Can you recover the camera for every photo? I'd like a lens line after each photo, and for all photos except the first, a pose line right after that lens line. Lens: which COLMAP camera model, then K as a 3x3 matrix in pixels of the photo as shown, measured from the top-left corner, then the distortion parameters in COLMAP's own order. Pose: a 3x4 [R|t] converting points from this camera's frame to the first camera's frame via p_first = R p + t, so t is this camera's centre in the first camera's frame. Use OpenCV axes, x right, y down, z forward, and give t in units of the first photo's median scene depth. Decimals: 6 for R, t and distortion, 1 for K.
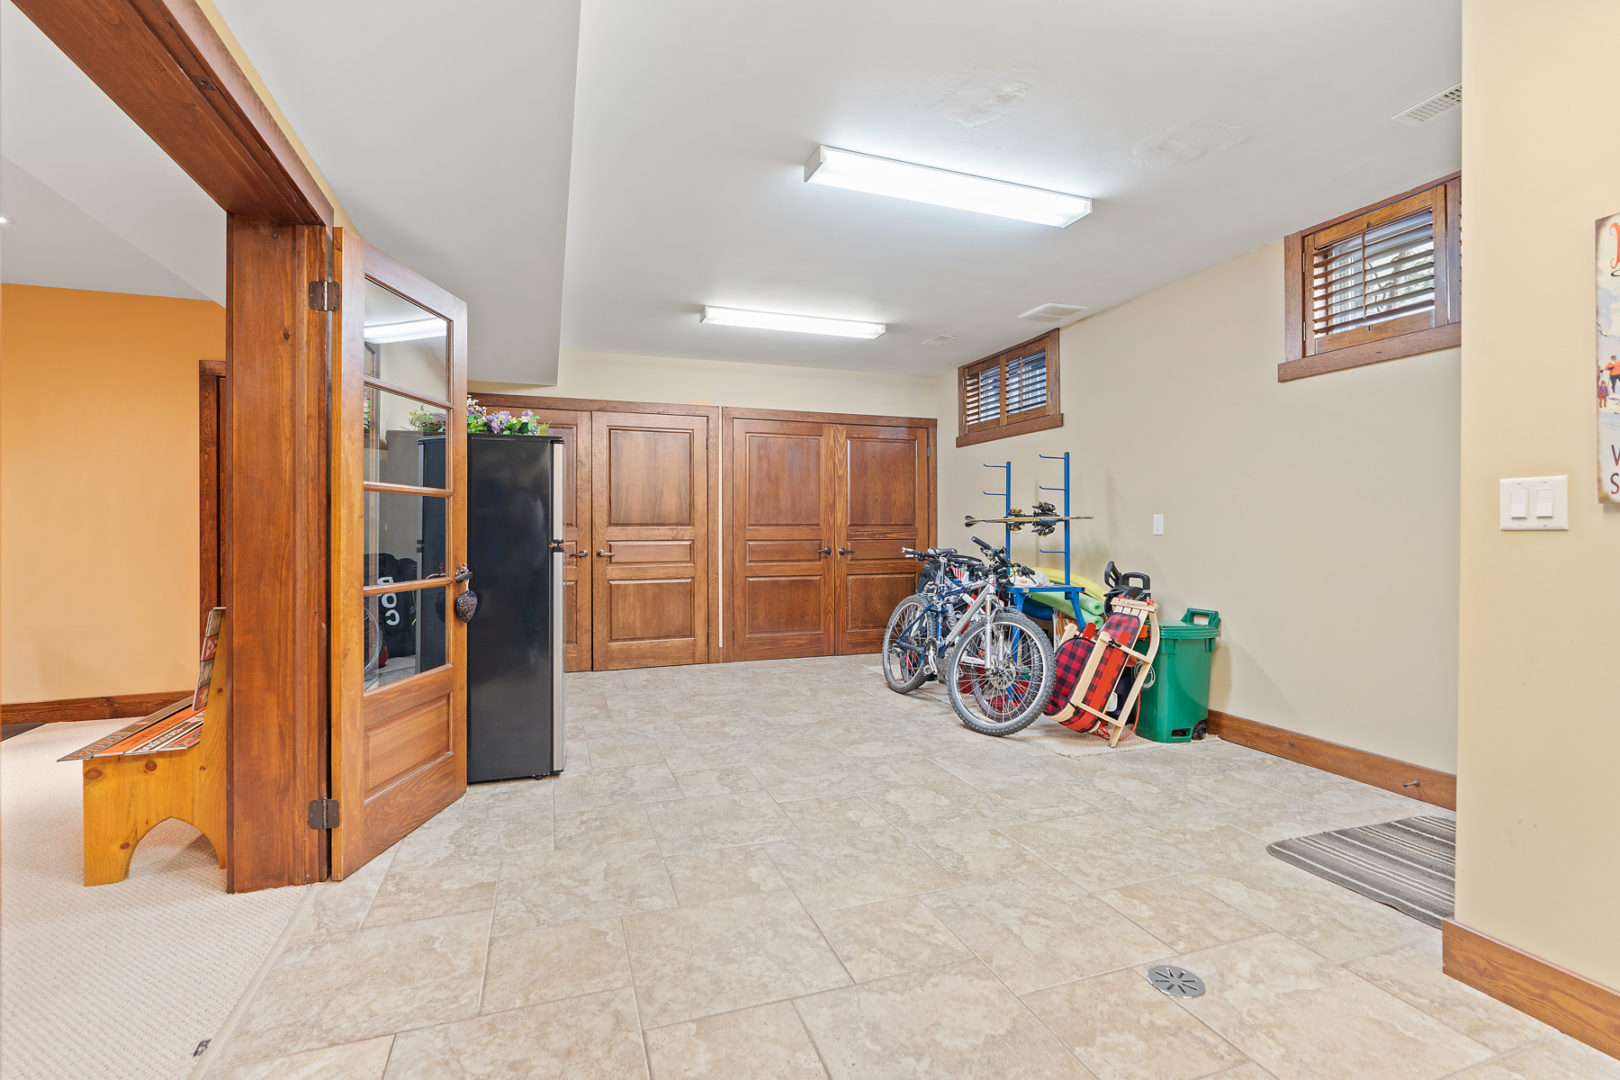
lens RADIAL K [[740.7, 0, 813.1], [0, 740.7, 531.4], [0, 0, 1]] dist [-0.001465, -0.000126]
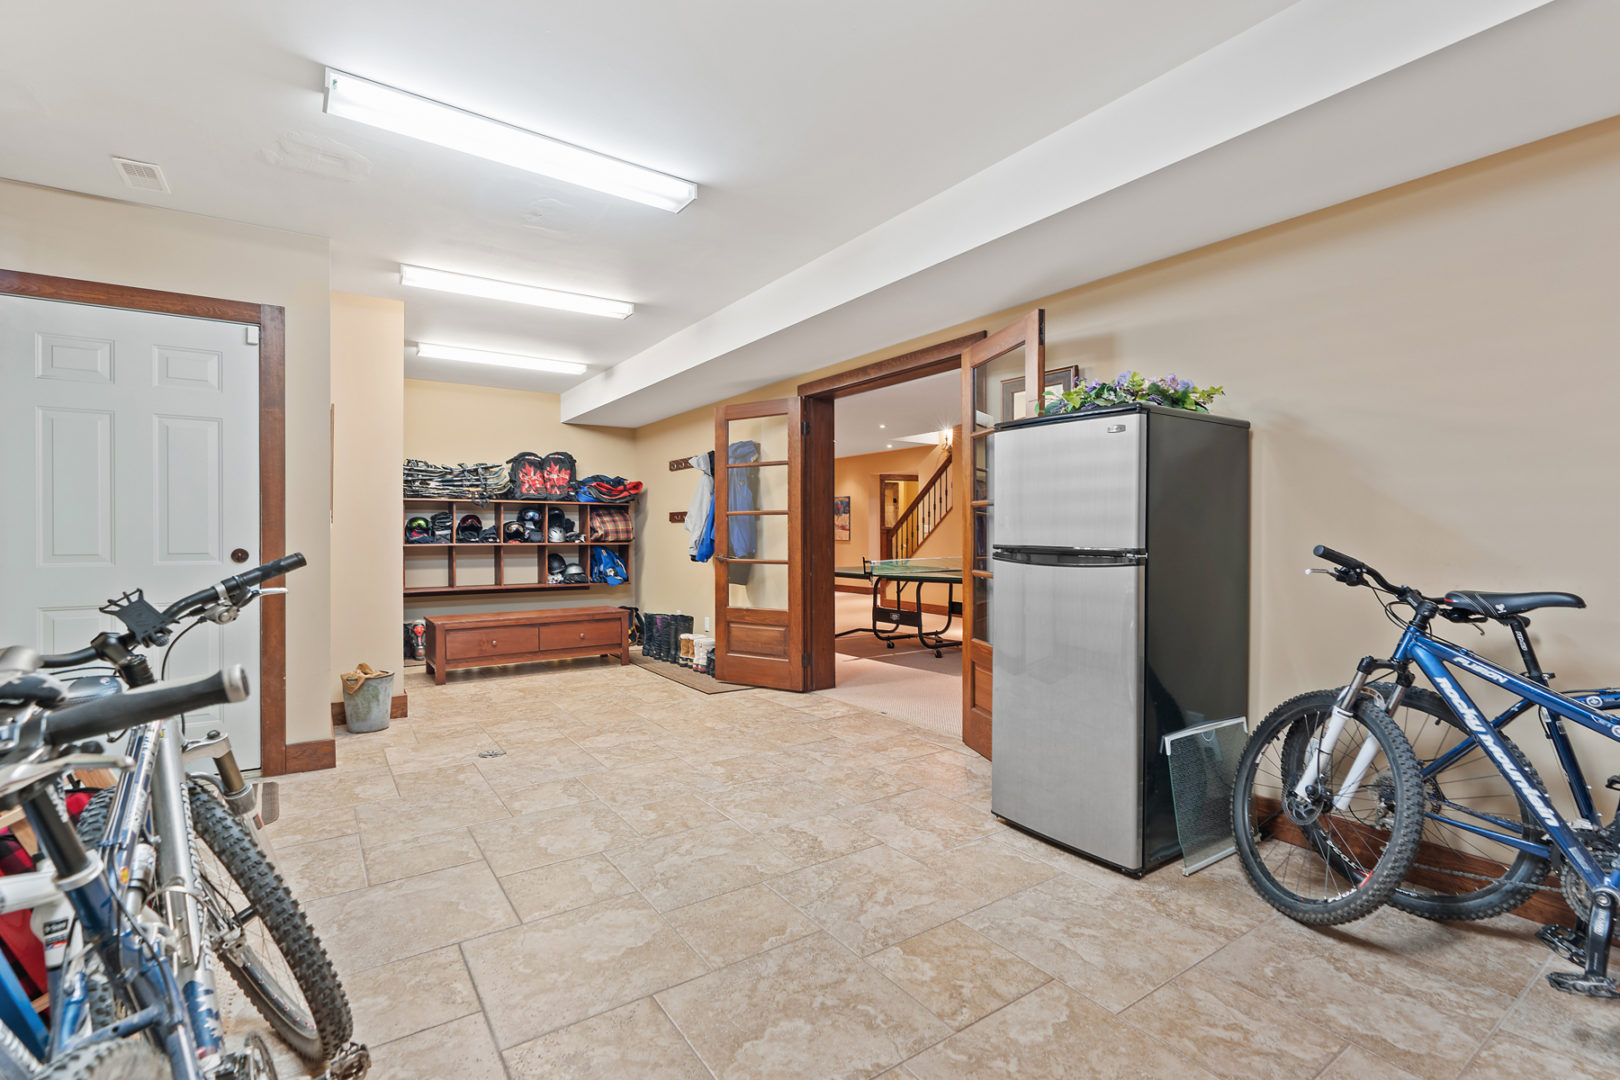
lens RADIAL K [[740.7, 0, 811.8], [0, 740.7, 536.7], [0, 0, 1]] dist [-0.001465, -0.000126]
pose [[-0.967513, 0.003615, -0.252794, 0.104421], [0.002119, 0.999979, 0.006190, -0.004697], [0.252811, 0.005453, -0.967500, 2.256776]]
